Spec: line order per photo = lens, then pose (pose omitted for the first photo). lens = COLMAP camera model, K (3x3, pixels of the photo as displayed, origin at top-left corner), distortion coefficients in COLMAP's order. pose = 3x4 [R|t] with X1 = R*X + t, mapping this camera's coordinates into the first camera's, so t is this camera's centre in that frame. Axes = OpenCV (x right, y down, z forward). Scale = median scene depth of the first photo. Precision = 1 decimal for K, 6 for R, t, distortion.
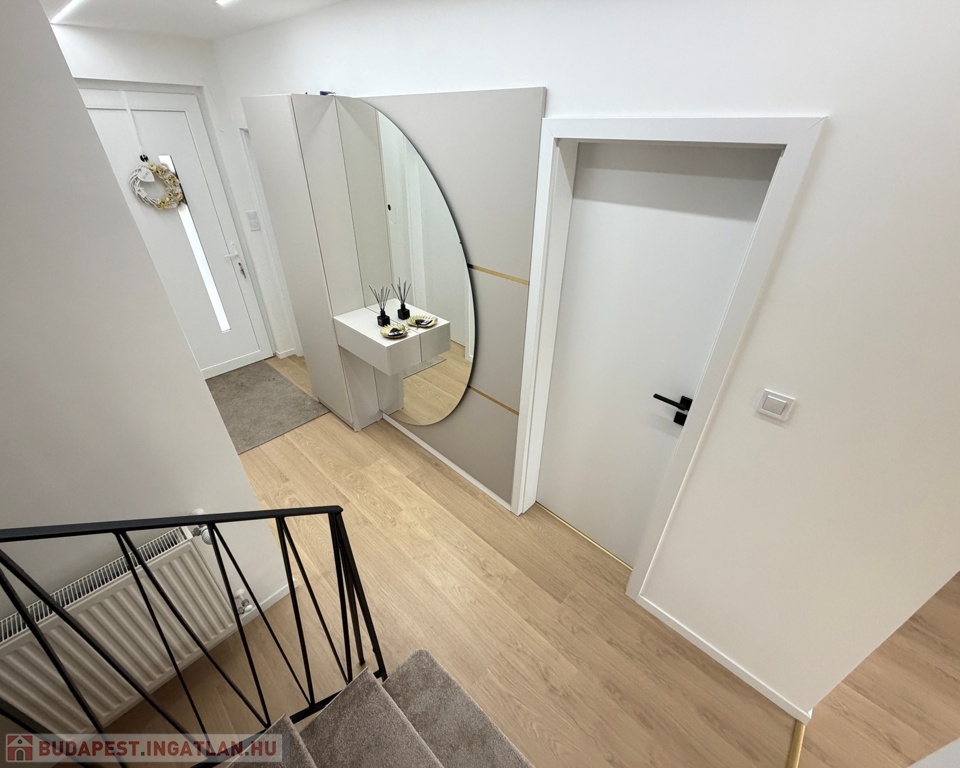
lens RADIAL K [[406.1, 0, 478.0], [0, 406.1, 384.8], [0, 0, 1]] dist [-0.002217, 0.000016]
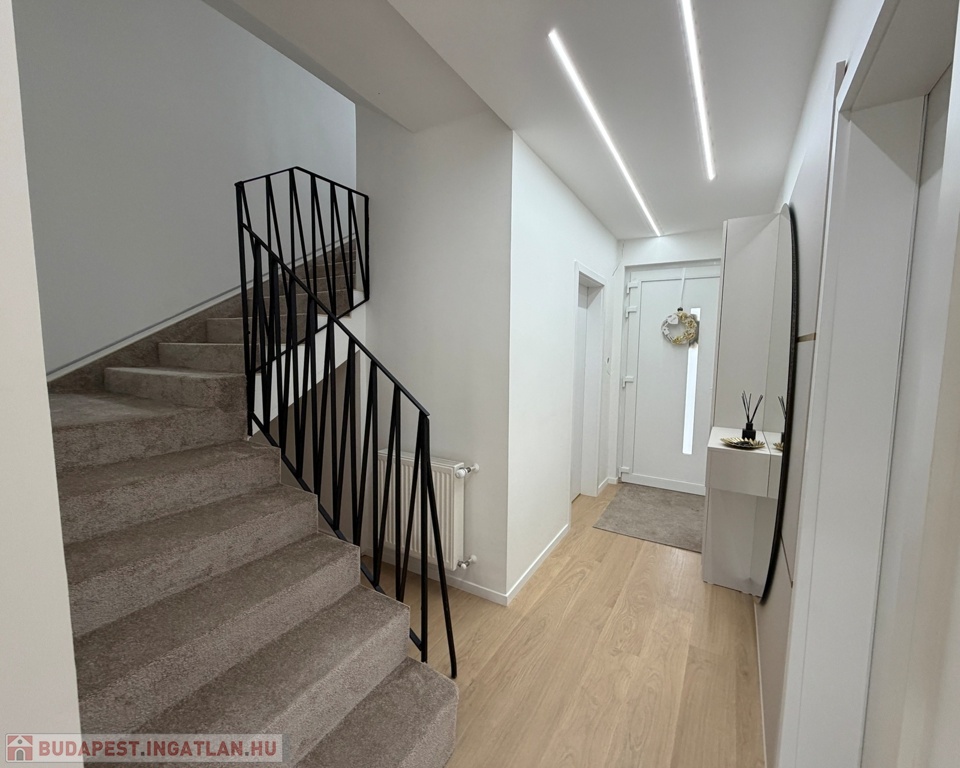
lens RADIAL K [[406.1, 0, 477.3], [0, 406.1, 387.4], [0, 0, 1]] dist [-0.002217, 0.000016]
pose [[0.197738, 0.082115, -0.976809, 0.381844], [-0.535671, 0.843592, -0.037521, 0.070282], [0.820948, 0.530668, 0.210797, 0.299625]]
